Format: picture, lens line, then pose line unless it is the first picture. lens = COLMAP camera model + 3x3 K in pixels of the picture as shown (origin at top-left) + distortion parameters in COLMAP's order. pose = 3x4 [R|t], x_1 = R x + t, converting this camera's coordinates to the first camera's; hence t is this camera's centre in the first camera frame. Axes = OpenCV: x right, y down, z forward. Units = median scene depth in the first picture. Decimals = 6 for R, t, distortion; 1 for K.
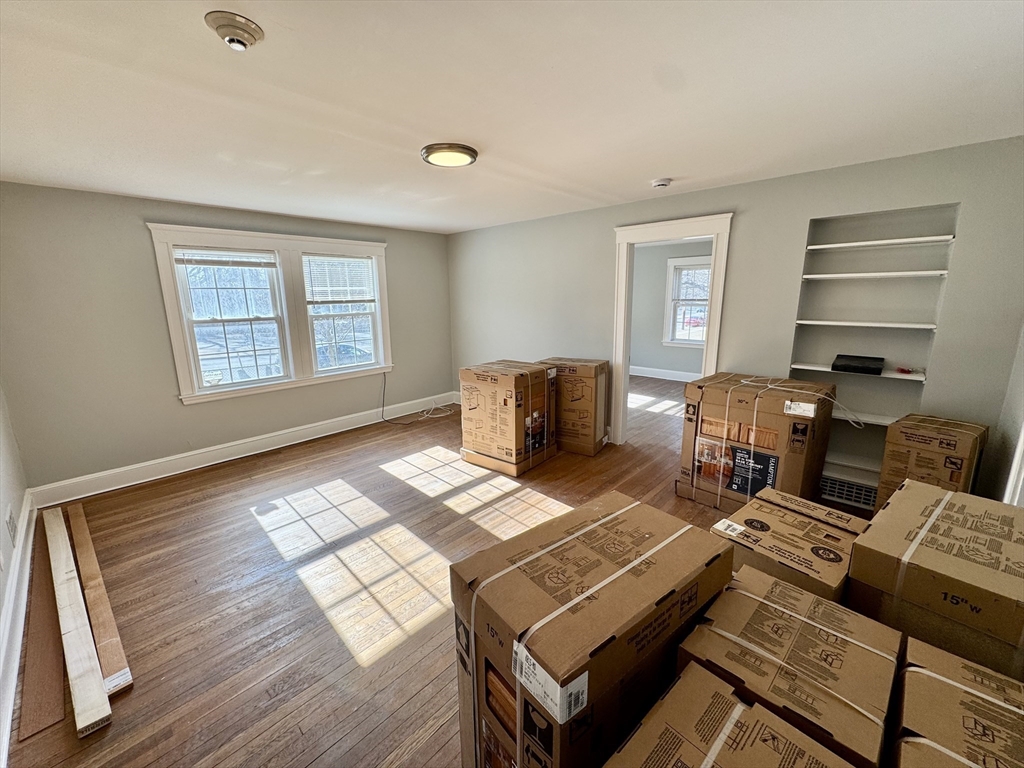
lens RADIAL K [[410.1, 0, 510.9], [0, 410.1, 383.7], [0, 0, 1]] dist [0.001122, 0.000011]
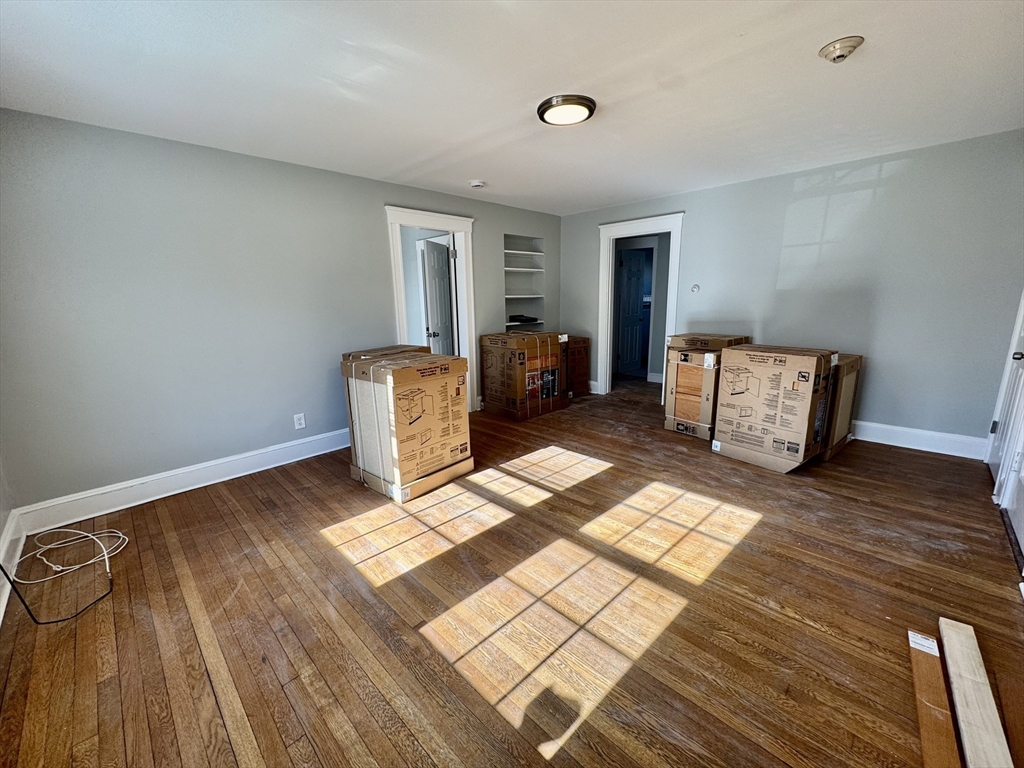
lens RADIAL K [[410.1, 0, 510.9], [0, 410.1, 383.7], [0, 0, 1]] dist [0.001122, 0.000011]
pose [[0.025000, -0.197266, 0.980031, -0.883008], [0.231437, 0.954847, 0.186293, -0.108628], [-0.972529, 0.222158, 0.069526, 0.864562]]
